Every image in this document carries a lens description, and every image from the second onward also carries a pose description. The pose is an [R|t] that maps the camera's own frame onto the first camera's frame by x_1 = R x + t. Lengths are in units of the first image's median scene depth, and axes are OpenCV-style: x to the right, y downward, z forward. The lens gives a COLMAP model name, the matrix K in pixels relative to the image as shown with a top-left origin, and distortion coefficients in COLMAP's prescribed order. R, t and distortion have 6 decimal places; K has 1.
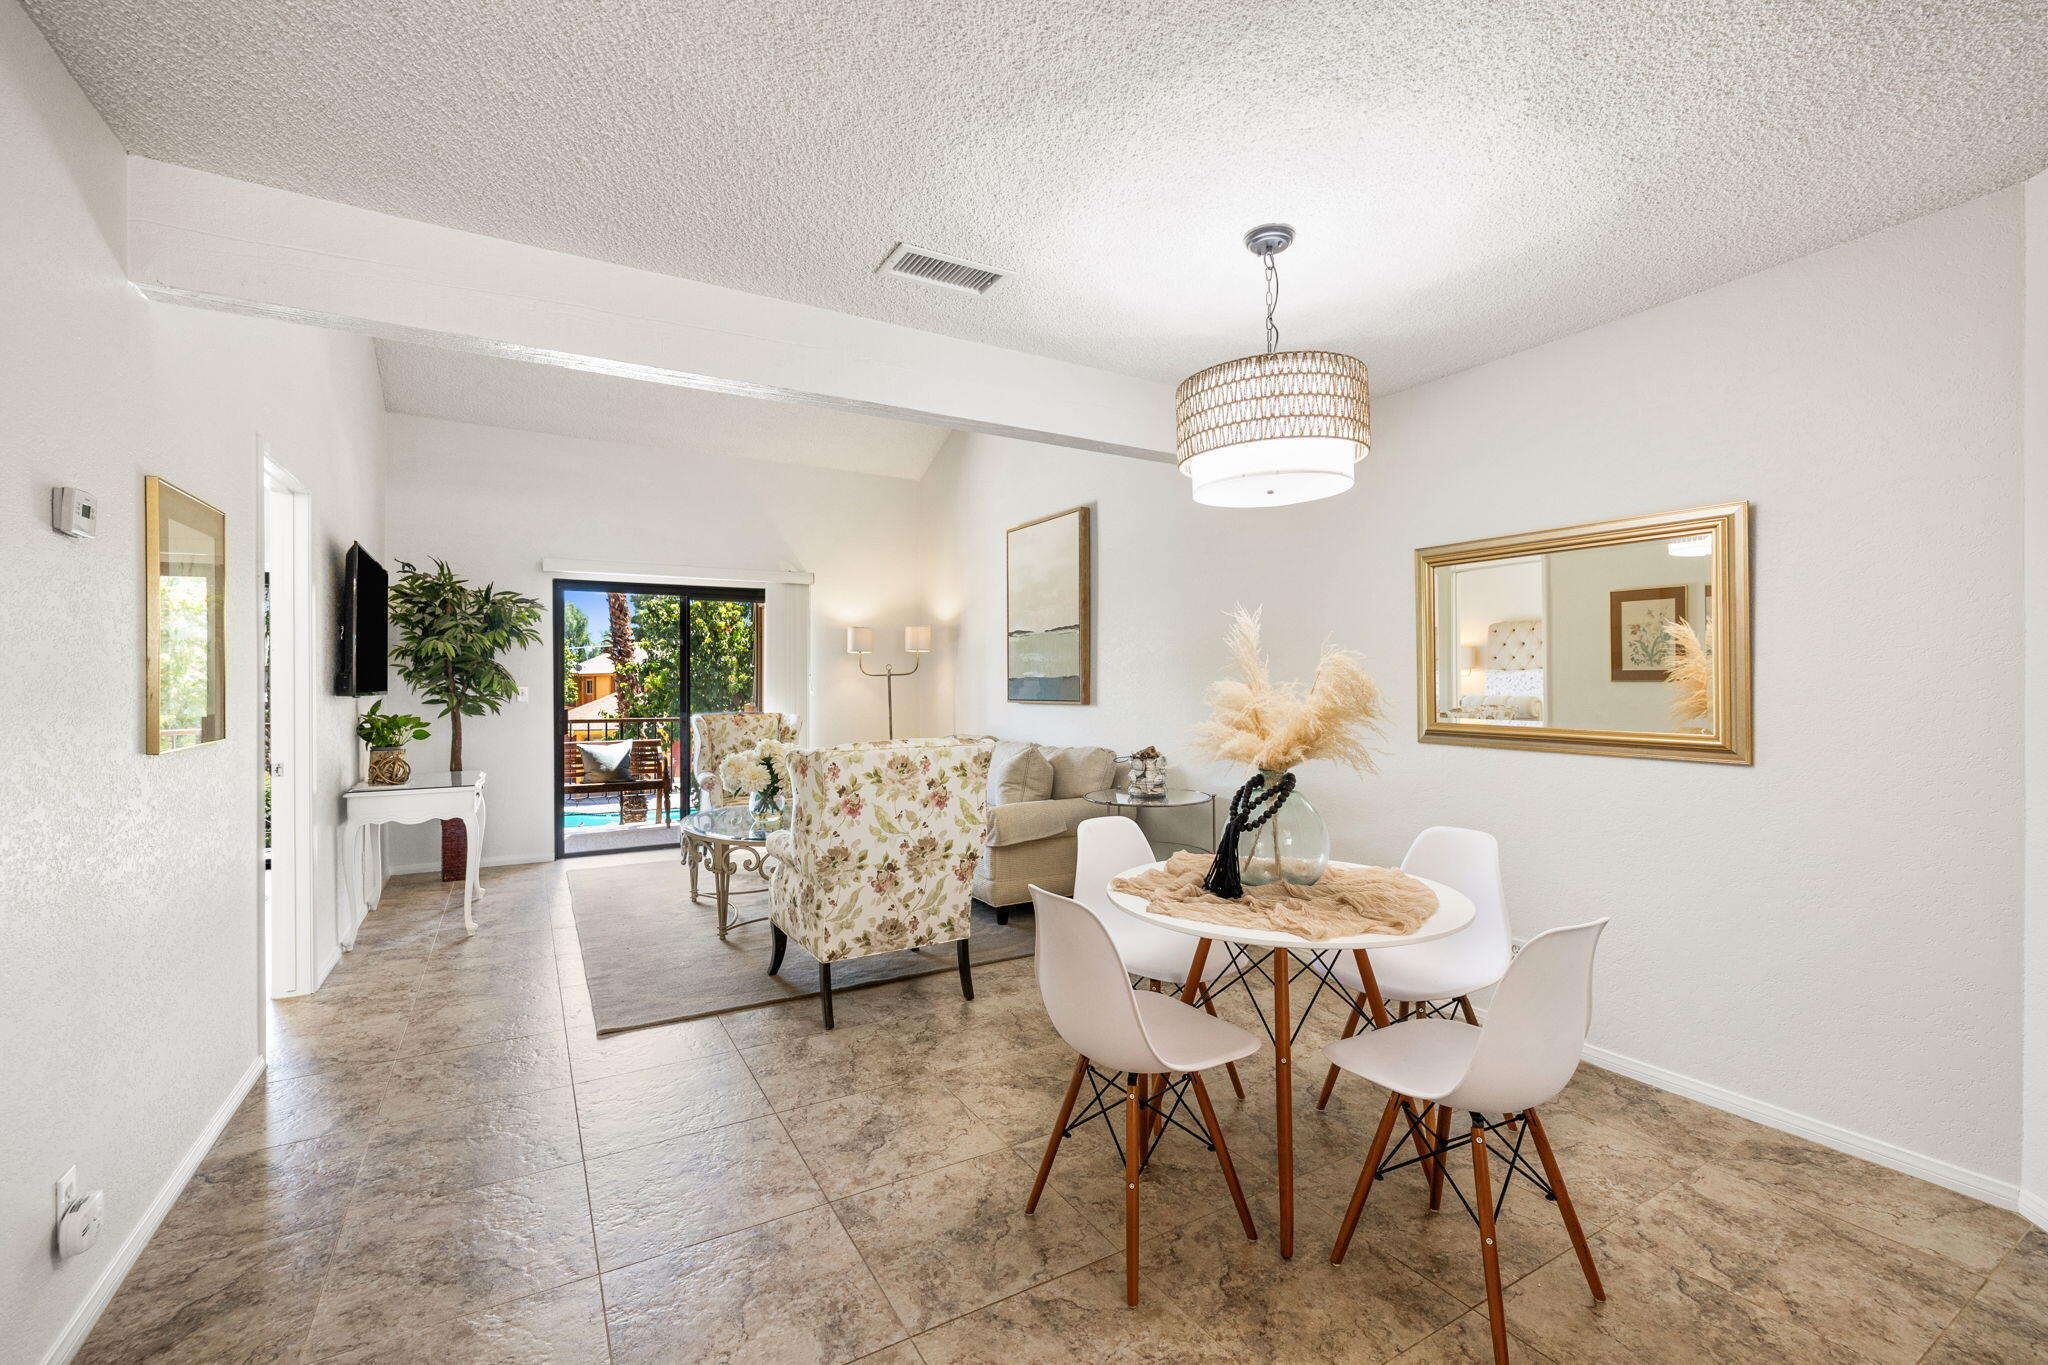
lens RADIAL K [[867.3, 0, 1017.1], [0, 867.3, 679.5], [0, 0, 1]] dist [0.000008, 0.000395]
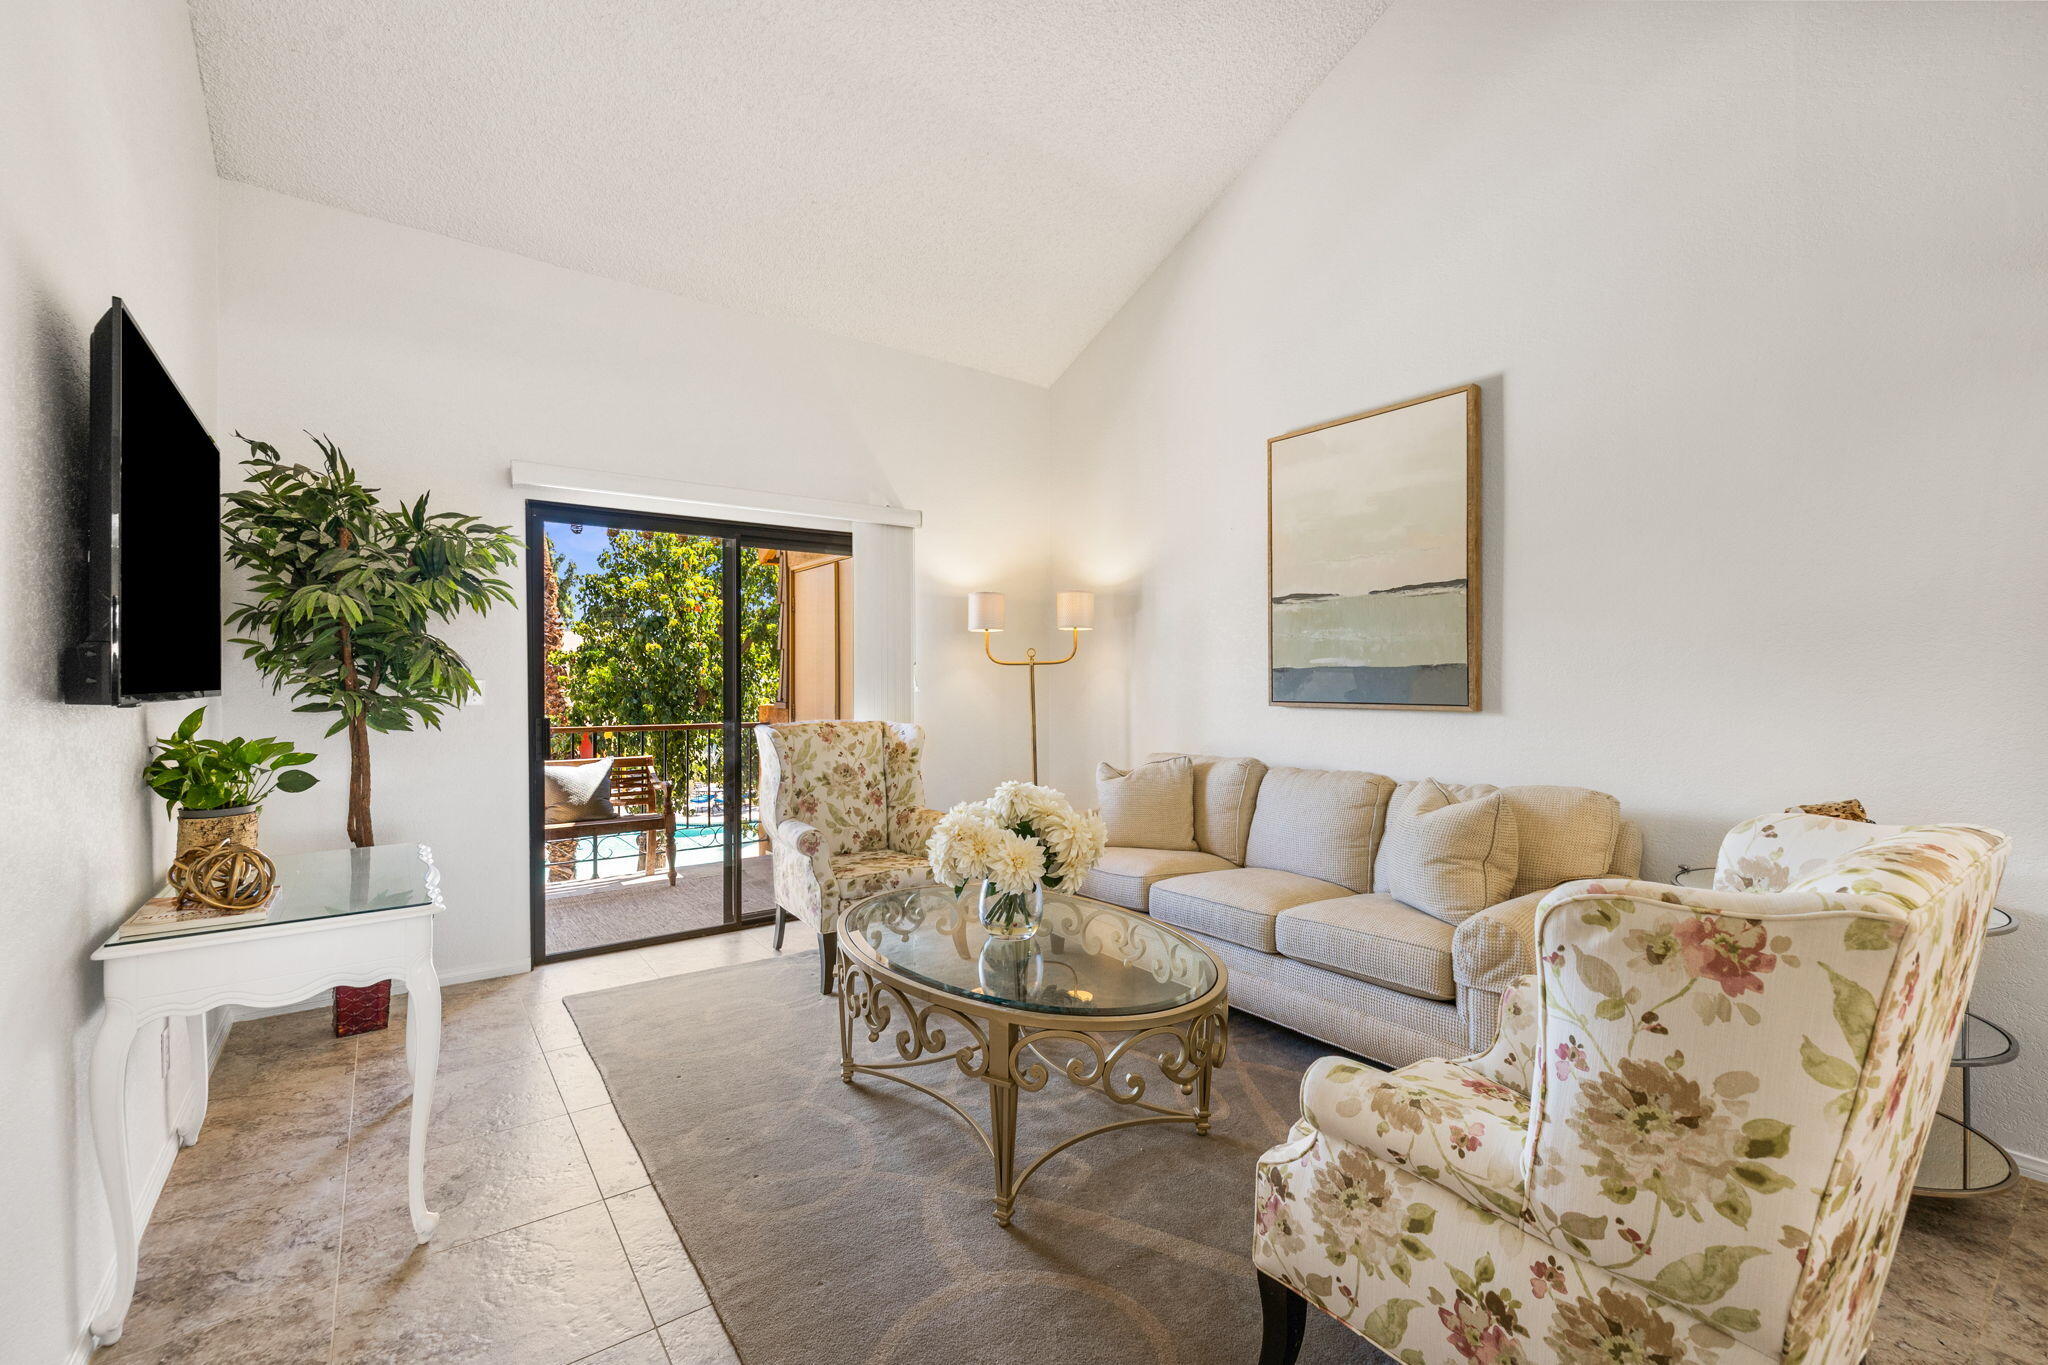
lens RADIAL K [[867.3, 0, 1019.4], [0, 867.3, 684.9], [0, 0, 1]] dist [0.000008, 0.000395]
pose [[0.994469, 0.000657, 0.105025, -0.291776], [-0.002013, 0.999916, 0.012813, 0.003224], [-0.105008, -0.012954, 0.994387, 0.413867]]
